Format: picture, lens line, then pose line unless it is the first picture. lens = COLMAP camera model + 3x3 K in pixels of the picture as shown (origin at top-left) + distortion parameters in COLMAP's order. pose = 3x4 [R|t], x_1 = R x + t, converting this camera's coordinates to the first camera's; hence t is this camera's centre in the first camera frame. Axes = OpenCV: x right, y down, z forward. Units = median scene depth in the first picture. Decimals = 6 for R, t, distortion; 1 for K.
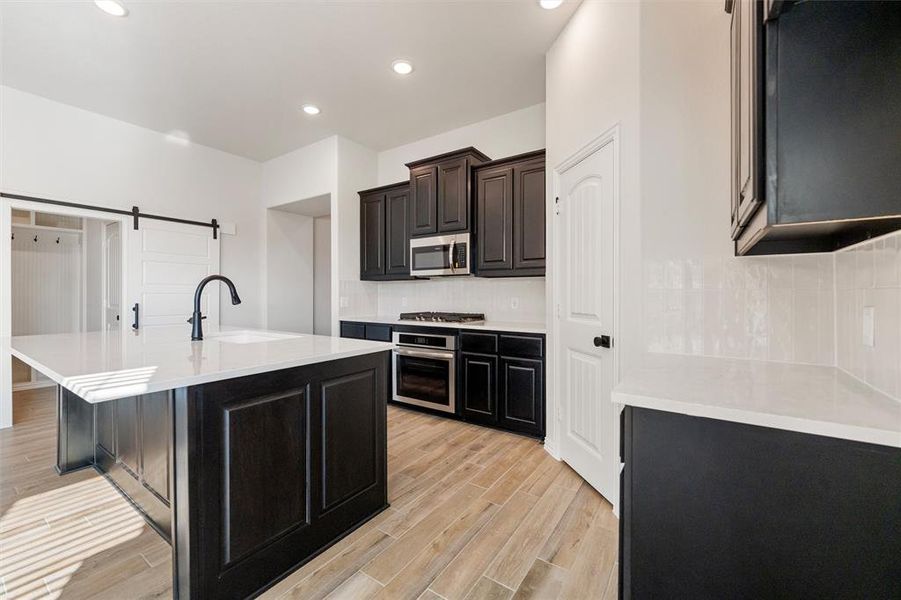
lens RADIAL K [[365.7, 0, 447.5], [0, 365.7, 304.2], [0, 0, 1]] dist [-0.000044, 0.000064]
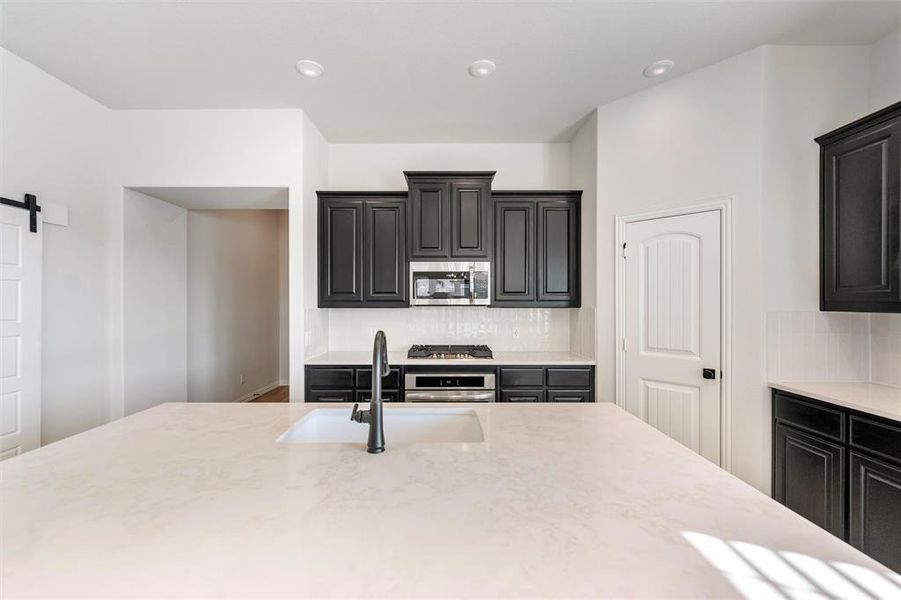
lens RADIAL K [[365.7, 0, 447.5], [0, 365.7, 304.2], [0, 0, 1]] dist [-0.000044, 0.000064]
pose [[0.821445, -0.005511, 0.570261, -0.519885], [0.015489, 0.999800, -0.012650, -0.067640], [-0.570078, 0.019224, 0.821366, 0.263892]]
